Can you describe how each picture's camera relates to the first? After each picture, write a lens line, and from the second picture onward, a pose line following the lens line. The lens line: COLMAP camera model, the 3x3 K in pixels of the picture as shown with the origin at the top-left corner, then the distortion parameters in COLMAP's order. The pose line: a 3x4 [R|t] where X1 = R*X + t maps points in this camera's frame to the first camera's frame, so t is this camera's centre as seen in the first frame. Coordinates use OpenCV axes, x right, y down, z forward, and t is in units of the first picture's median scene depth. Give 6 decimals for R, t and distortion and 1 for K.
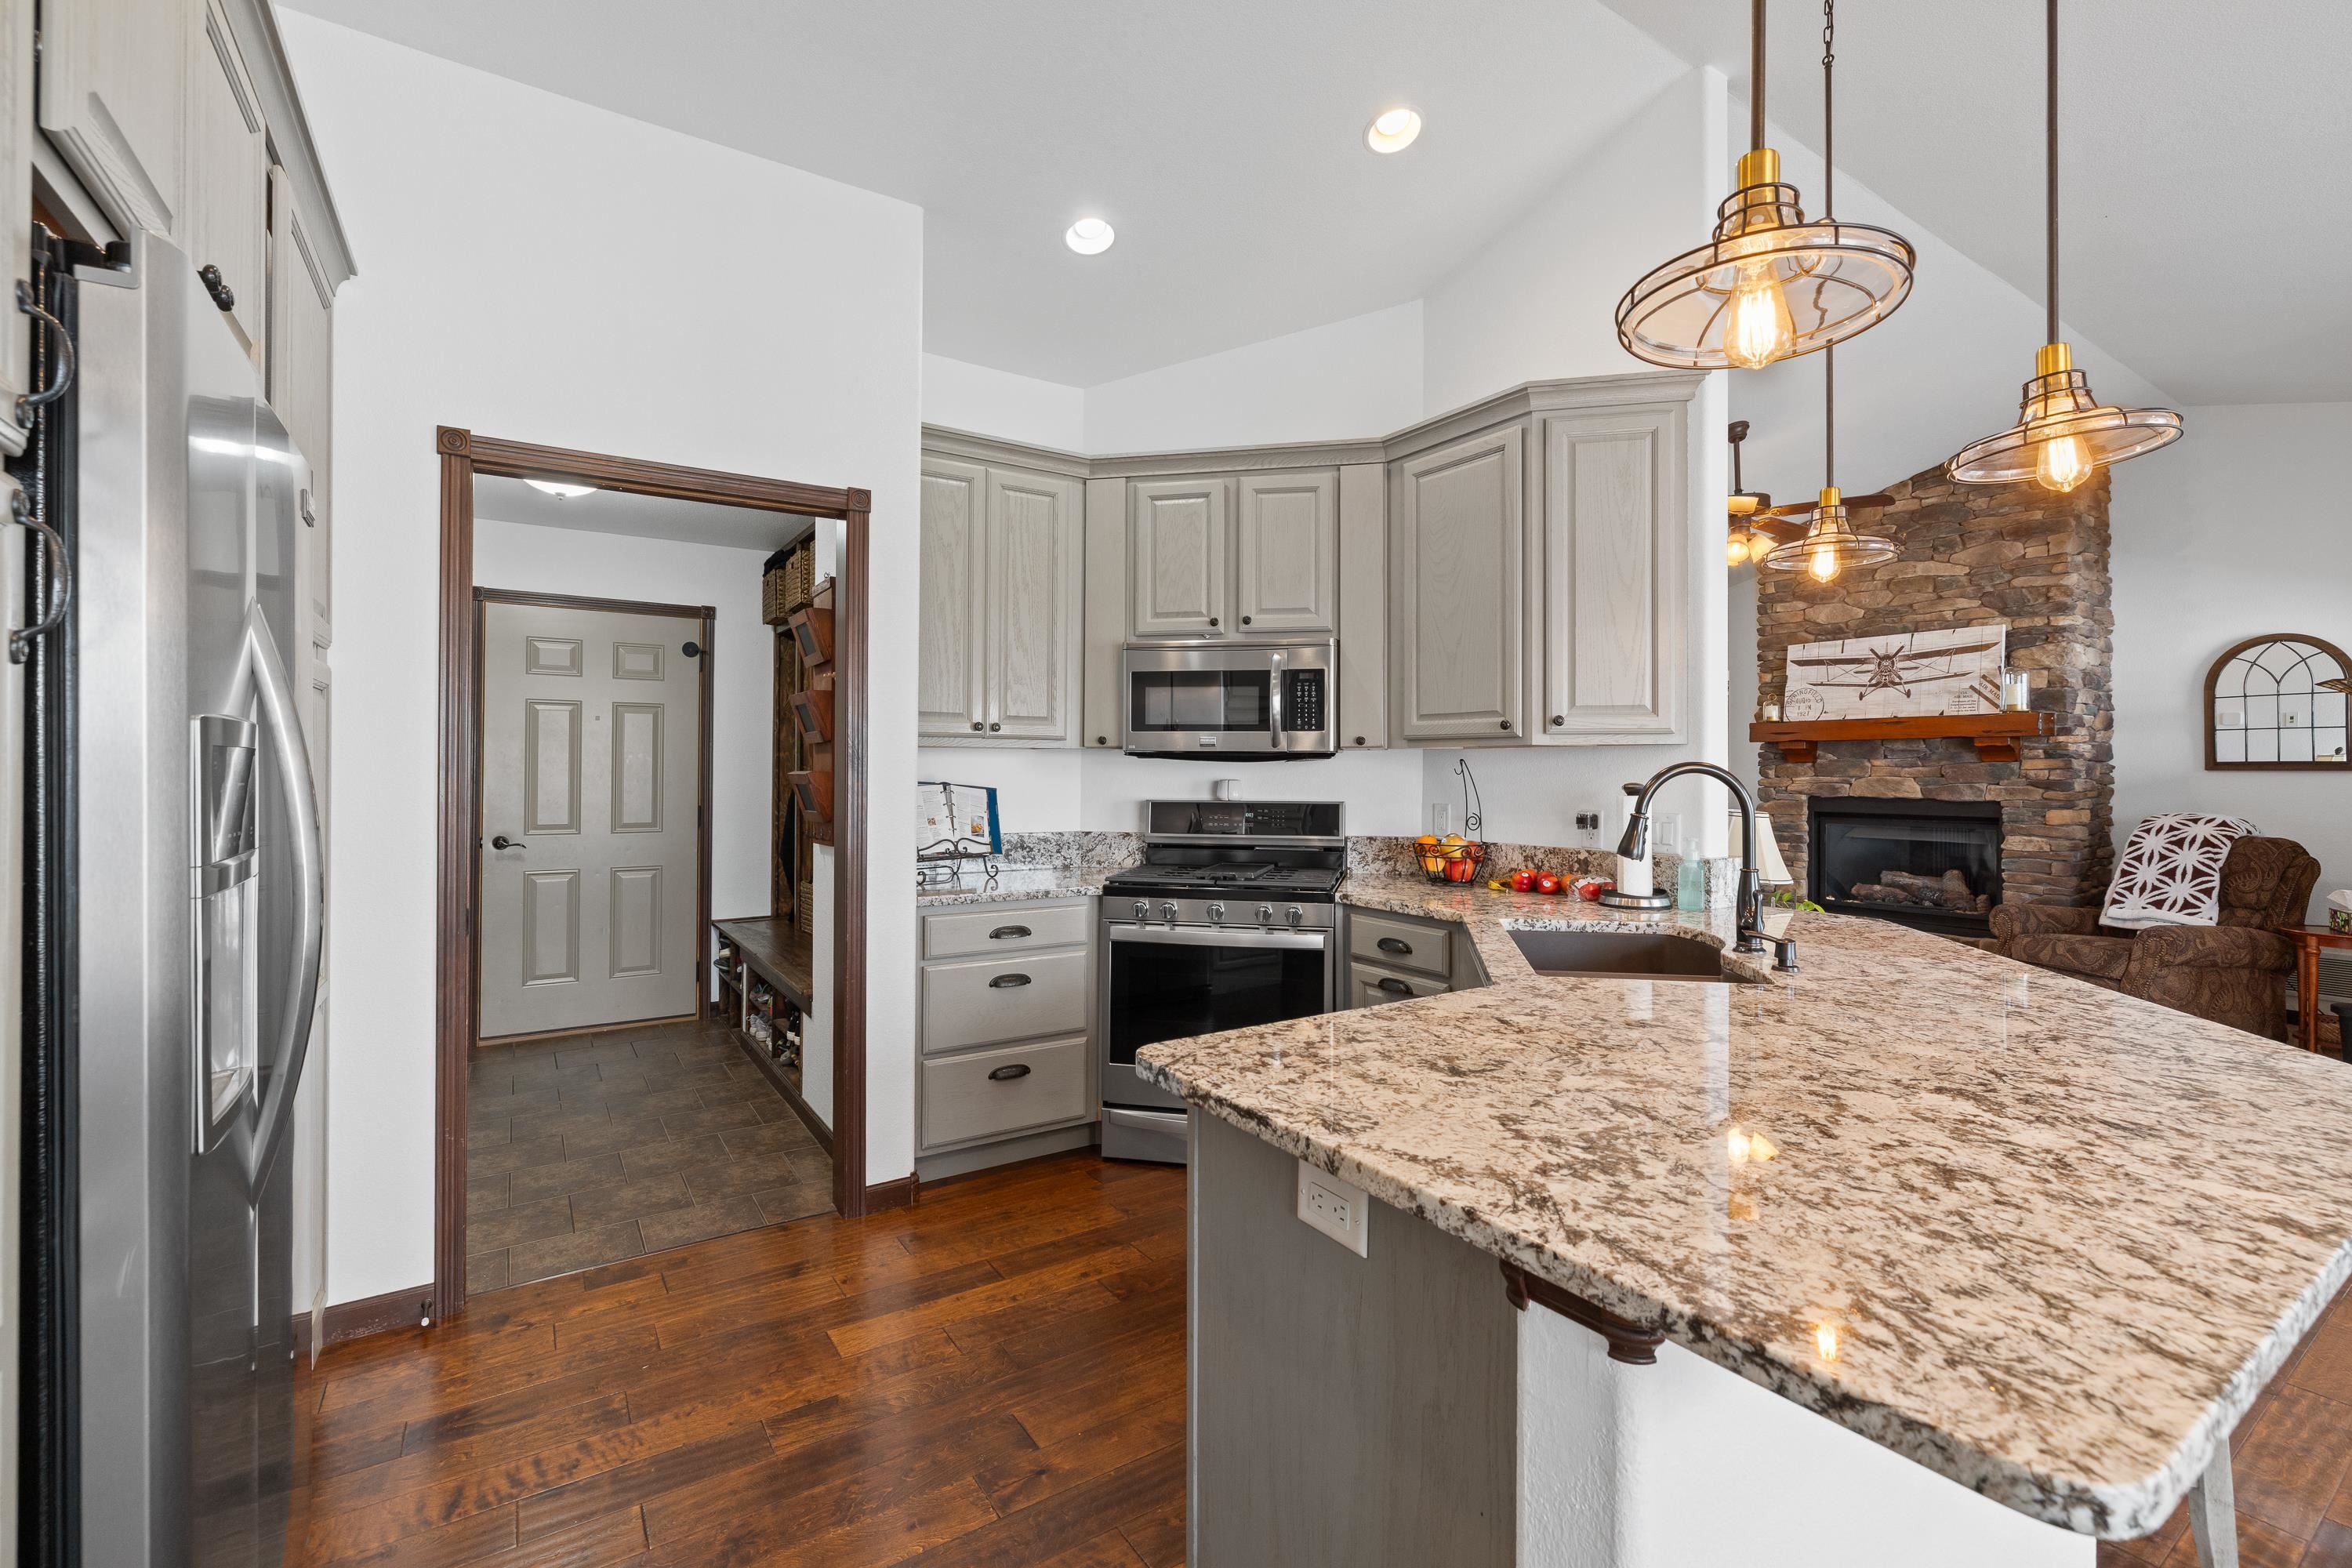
lens RADIAL K [[1040.6, 0, 1203.8], [0, 1040.6, 760.2], [0, 0, 1]] dist [0.000875, -0.000073]
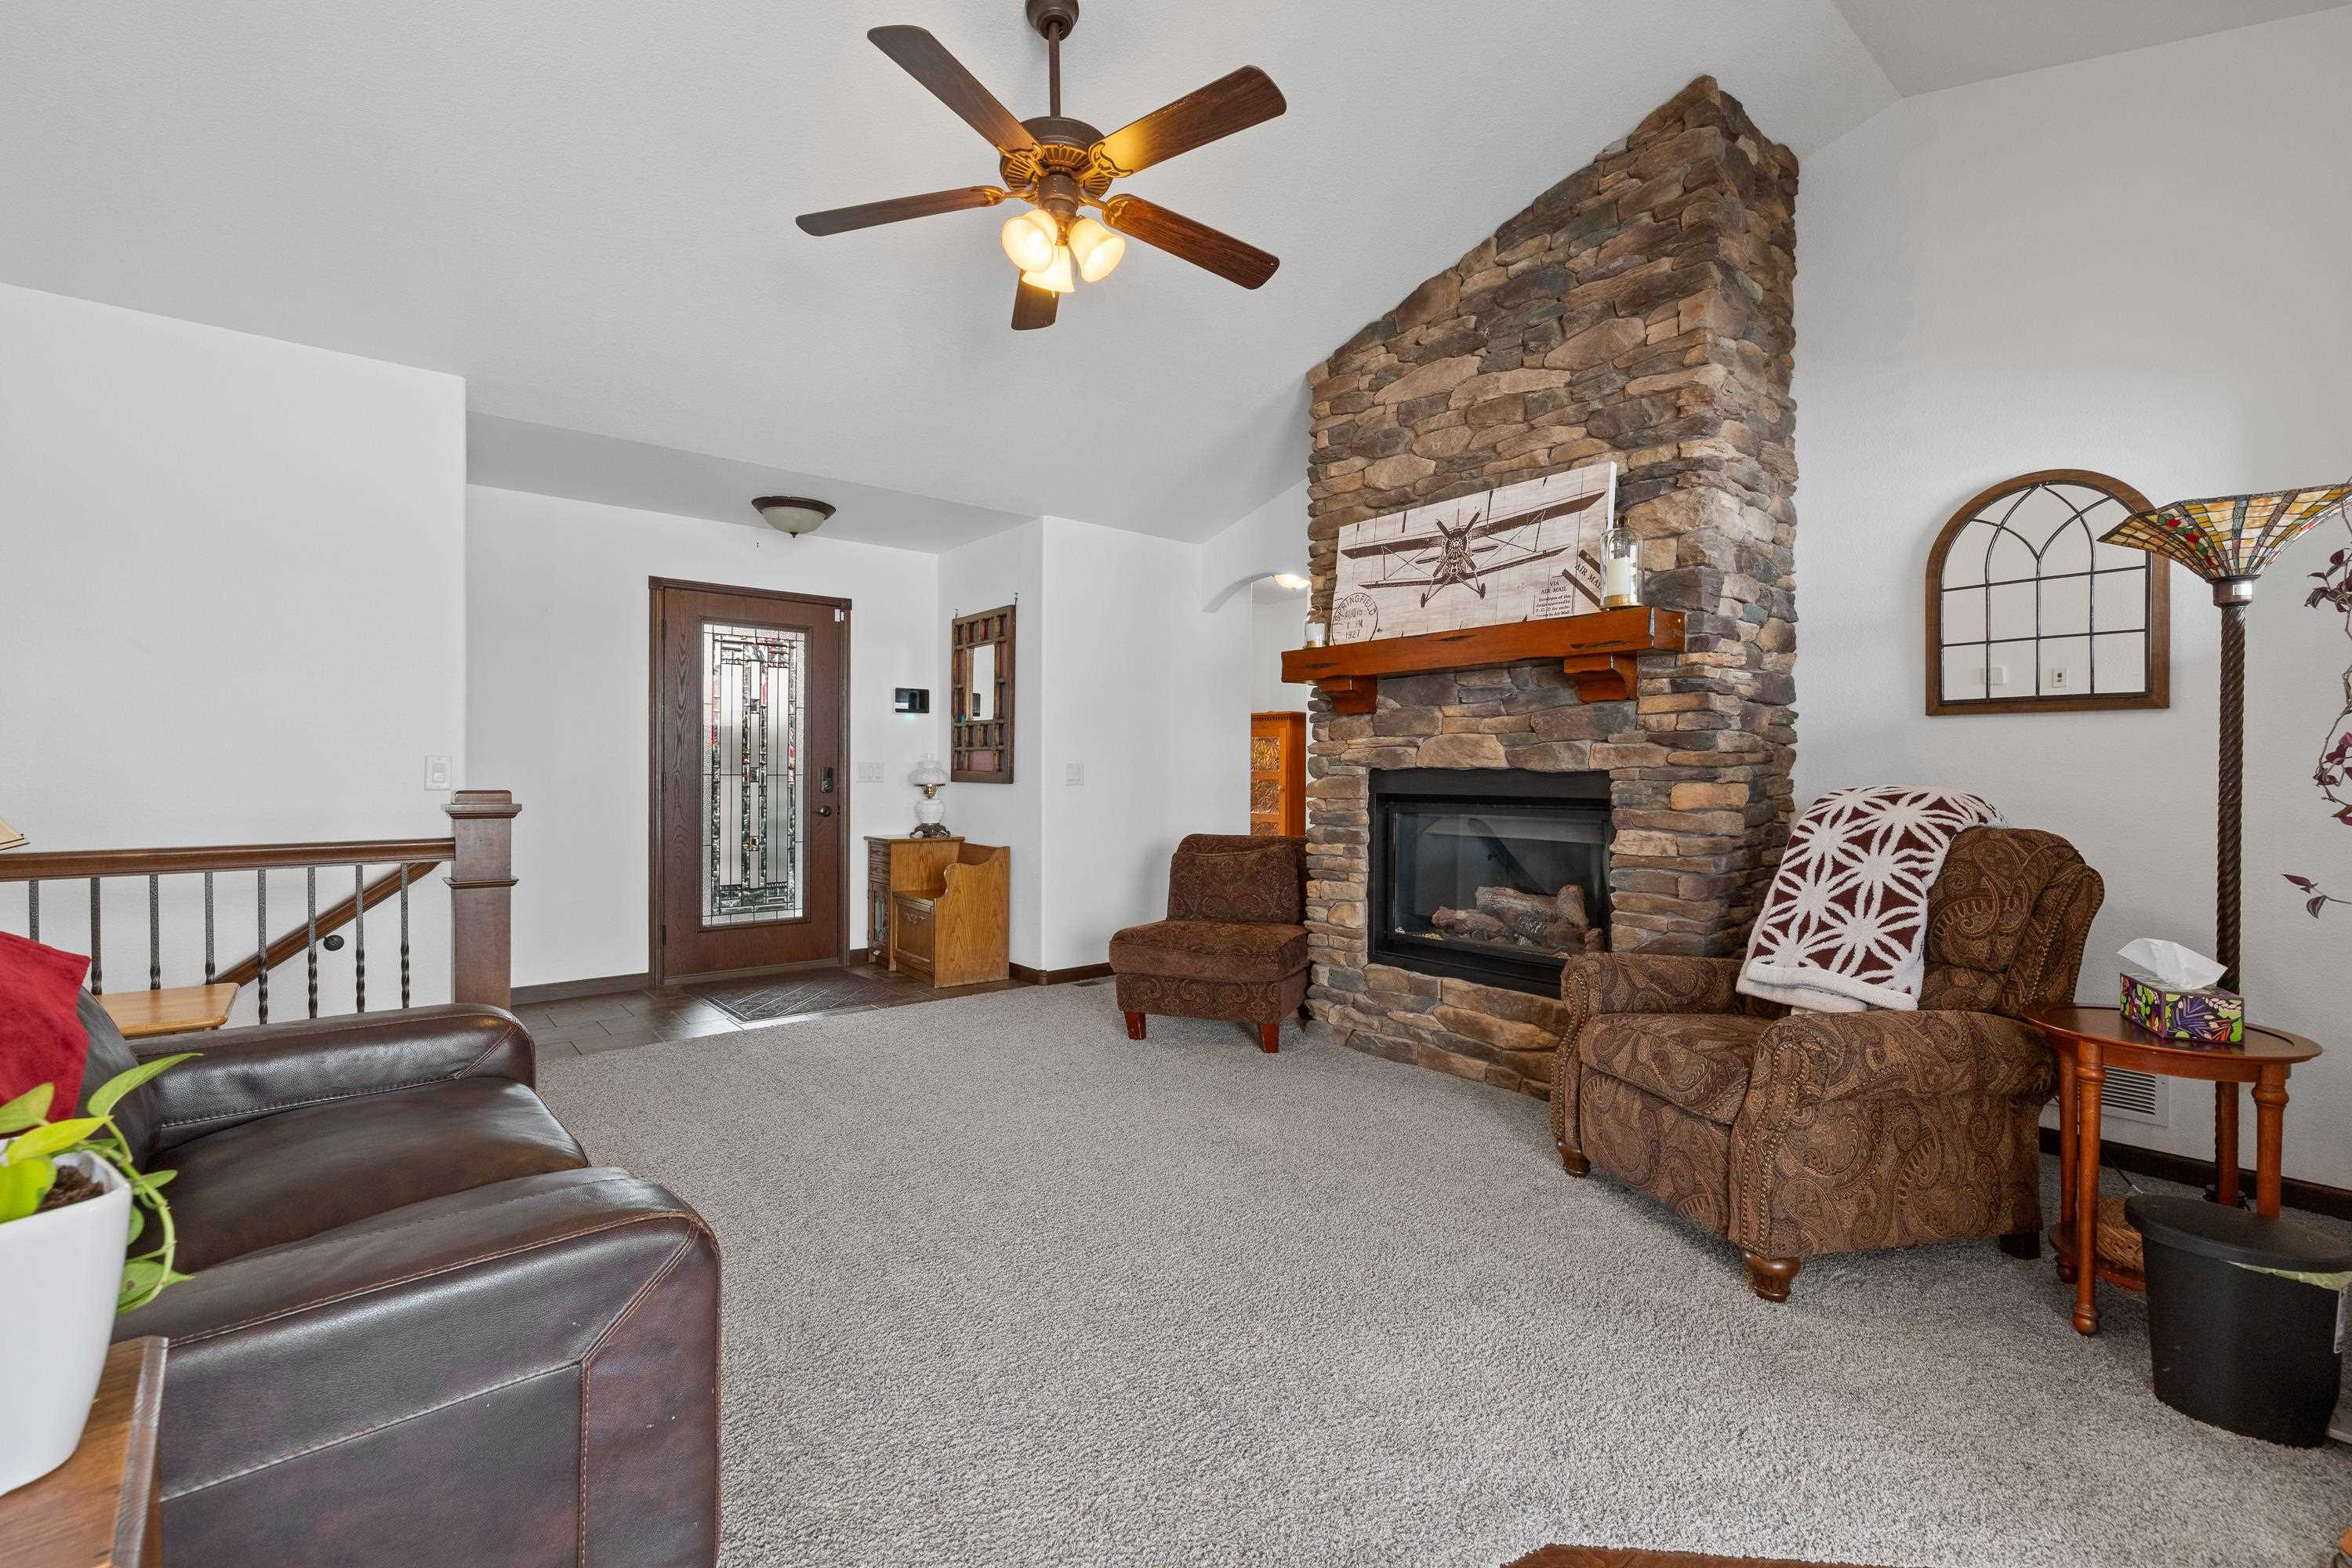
lens RADIAL K [[1040.2, 0, 1211.2], [0, 1040.2, 774.7], [0, 0, 1]] dist [-0.000675, 0.000324]
pose [[0.992857, -0.000720, 0.119305, 0.486969], [-0.000950, 0.999902, 0.013934, 0.034880], [-0.119304, -0.013948, 0.992760, 0.461447]]
